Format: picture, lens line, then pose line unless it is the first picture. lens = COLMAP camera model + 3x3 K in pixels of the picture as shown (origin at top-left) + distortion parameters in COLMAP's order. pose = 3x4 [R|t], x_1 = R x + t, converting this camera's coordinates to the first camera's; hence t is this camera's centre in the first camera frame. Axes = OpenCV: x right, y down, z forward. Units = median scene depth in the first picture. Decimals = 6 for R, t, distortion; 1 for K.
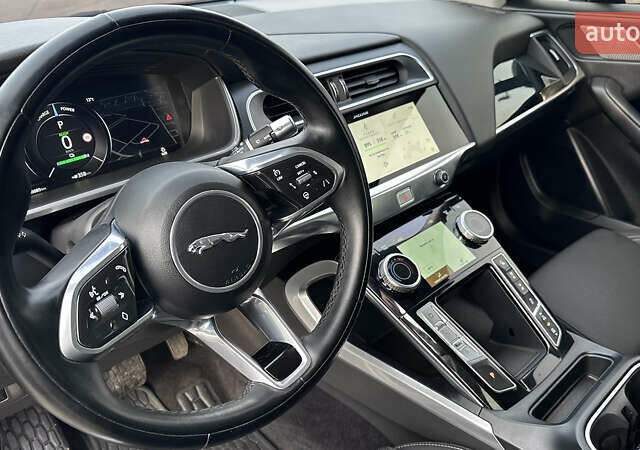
lens RADIAL K [[560.2, 0, 318.4], [0, 560.2, 223.0], [0, 0, 1]] dist [0.147469, -0.264238]
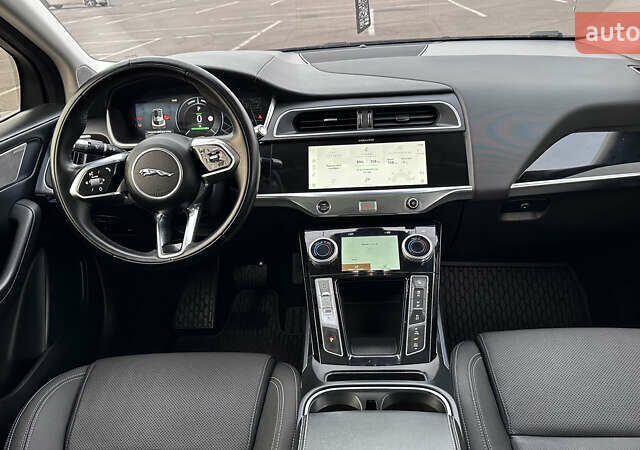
lens RADIAL K [[560.2, 0, 318.4], [0, 560.2, 223.0], [0, 0, 1]] dist [0.147469, -0.264238]
pose [[0.679427, 0.303496, -0.668033, 0.986147], [-0.302789, 0.945281, 0.121500, -0.136393], [0.668354, 0.119723, 0.734145, -0.051338]]
